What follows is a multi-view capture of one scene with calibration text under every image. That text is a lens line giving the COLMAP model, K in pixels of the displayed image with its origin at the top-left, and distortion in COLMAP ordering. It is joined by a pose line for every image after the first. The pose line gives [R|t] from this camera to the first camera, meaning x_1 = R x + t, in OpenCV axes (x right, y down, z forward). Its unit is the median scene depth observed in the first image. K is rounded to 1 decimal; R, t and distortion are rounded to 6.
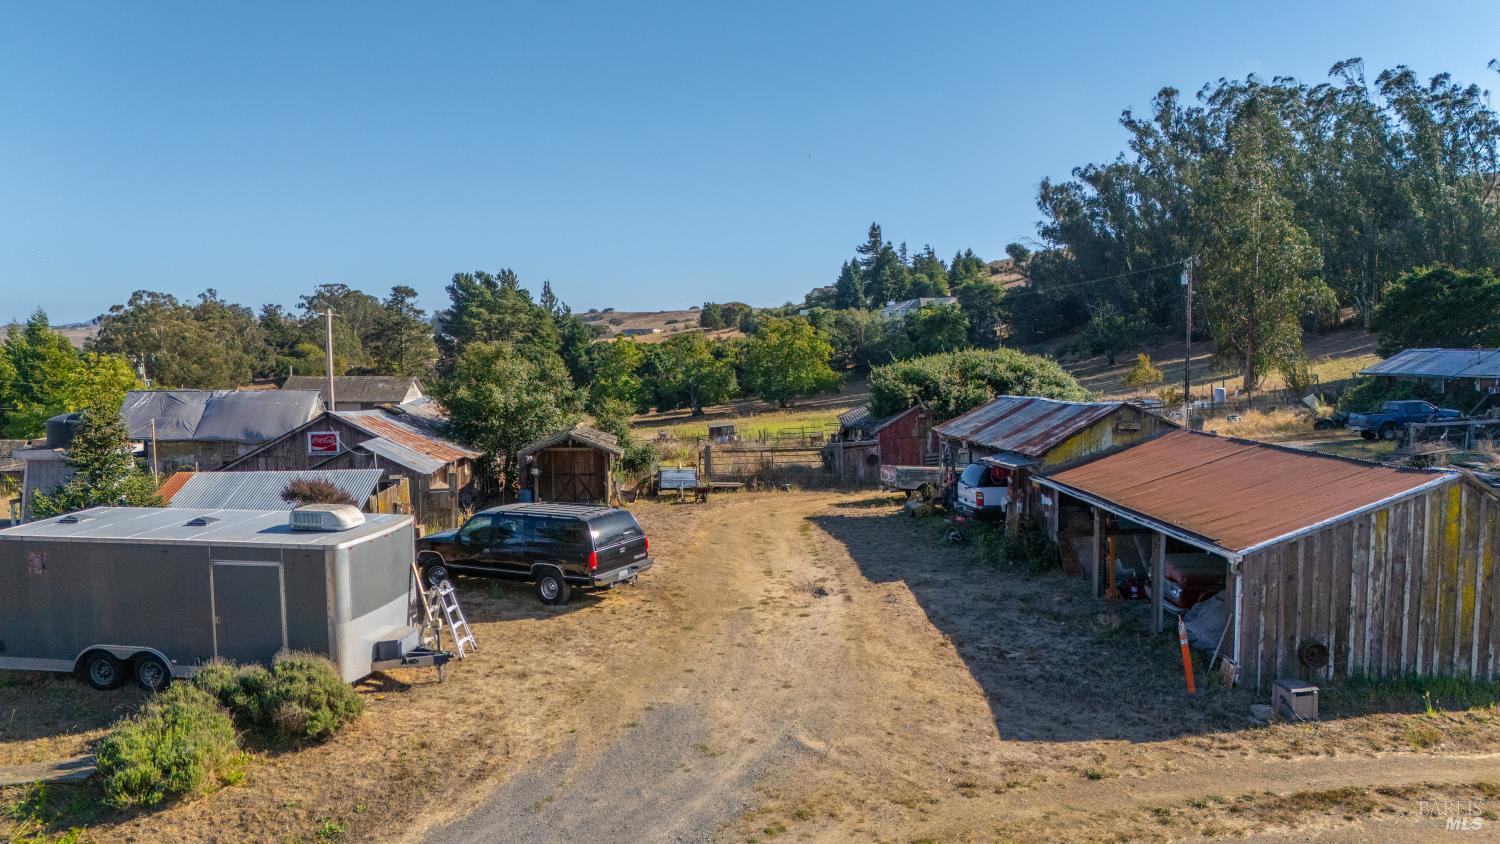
lens RADIAL K [[1094.7, 0, 749.1], [0, 1094.7, 423.9], [0, 0, 1]] dist [0.091428, -0.103587]
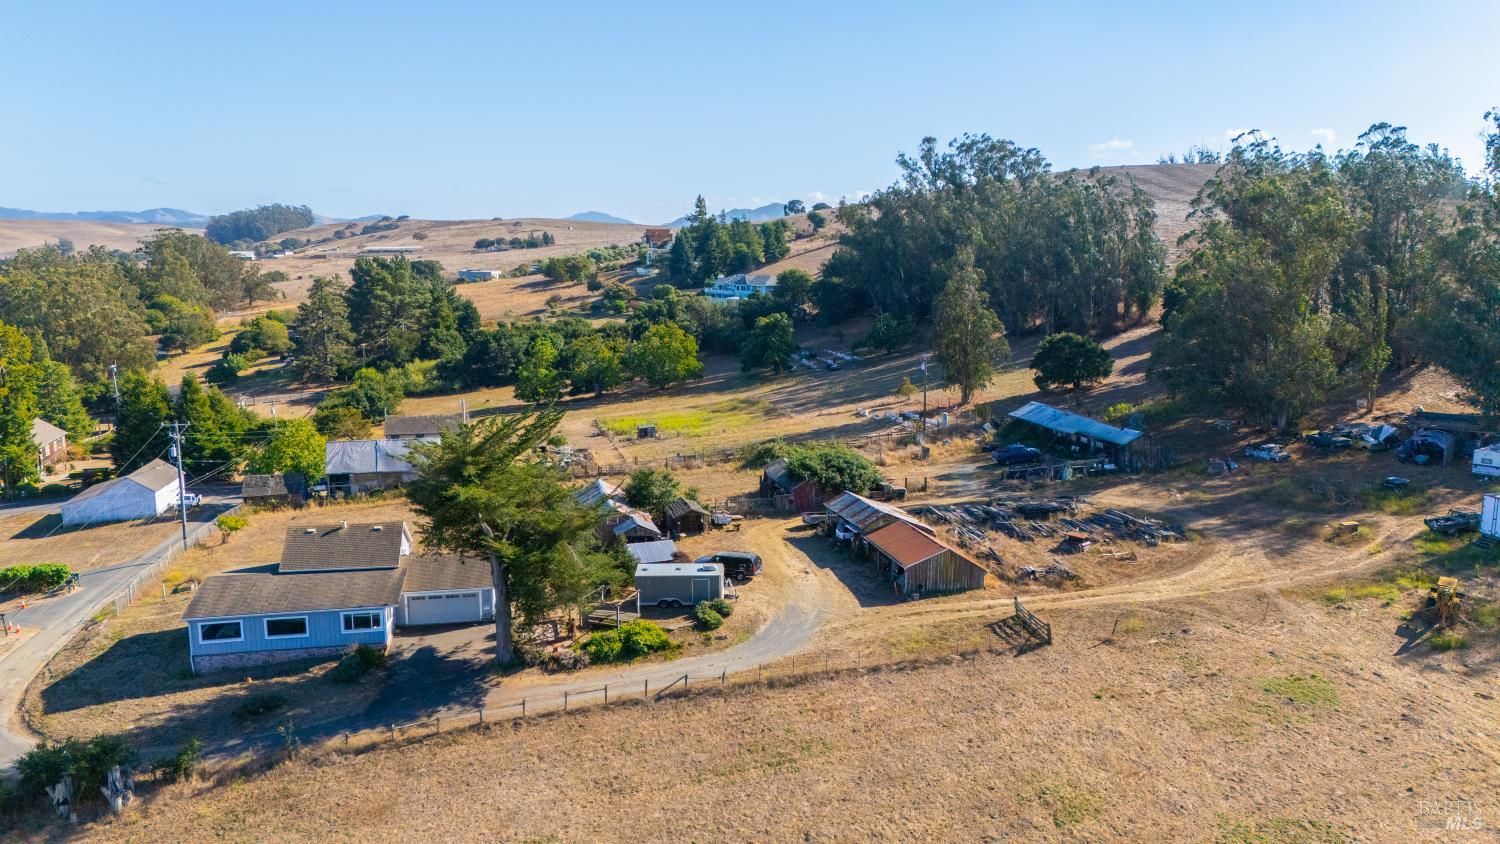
lens RADIAL K [[1094.7, 0, 748.2], [0, 1094.7, 428.0], [0, 0, 1]] dist [0.091428, -0.103587]
pose [[0.982672, -0.030424, 0.182840, -0.115454], [0.012433, 0.995035, 0.098750, -0.102107], [-0.184936, -0.094765, 0.978171, -0.368968]]
